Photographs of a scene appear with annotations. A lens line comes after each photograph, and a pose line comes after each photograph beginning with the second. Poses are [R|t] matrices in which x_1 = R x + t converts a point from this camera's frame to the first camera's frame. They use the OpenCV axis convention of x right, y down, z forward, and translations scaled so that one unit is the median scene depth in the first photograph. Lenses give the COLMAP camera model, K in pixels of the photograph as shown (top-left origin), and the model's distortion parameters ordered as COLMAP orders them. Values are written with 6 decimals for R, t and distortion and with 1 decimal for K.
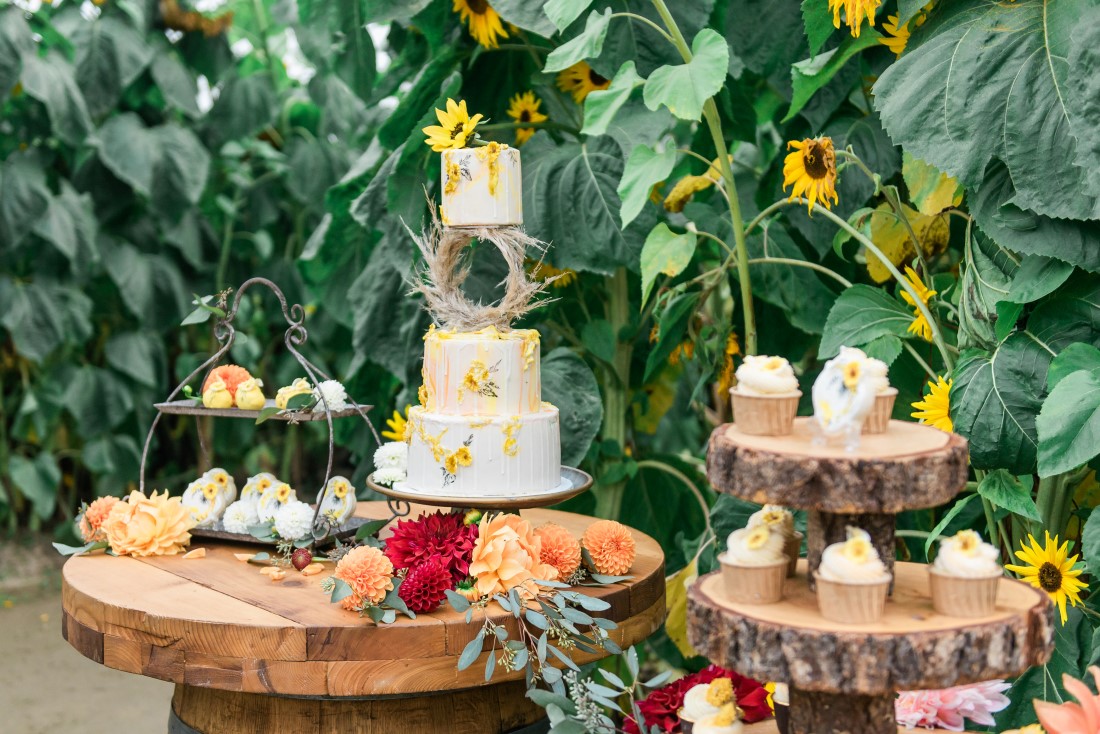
lens RADIAL K [[1344.0, 0, 549.7], [0, 1344.0, 366.5], [0, 0, 1]] dist [0.011659, 0.000000]
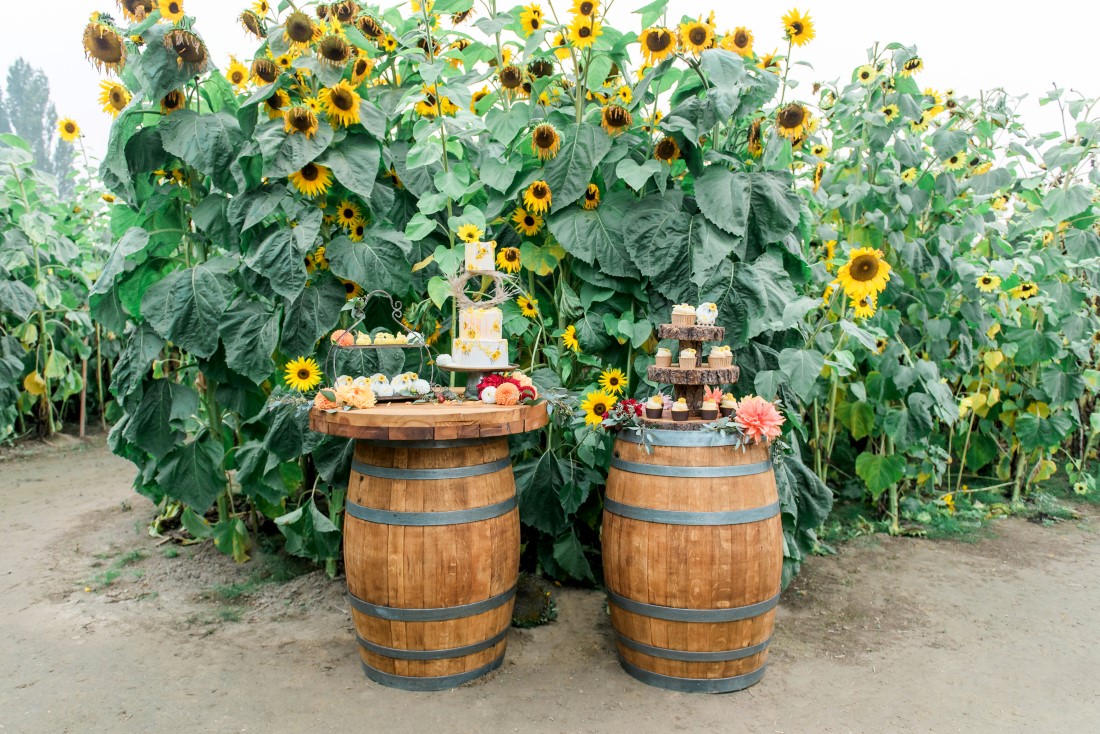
lens RADIAL K [[763.4, 0, 550.9], [0, 763.4, 367.0], [0, 0, 1]] dist [-0.001542, -0.000031]
pose [[0.557974, -0.056213, 0.827953, -1.296529], [0.084969, 0.996329, 0.010383, 0.087403], [-0.825497, 0.064557, 0.560702, 0.029471]]
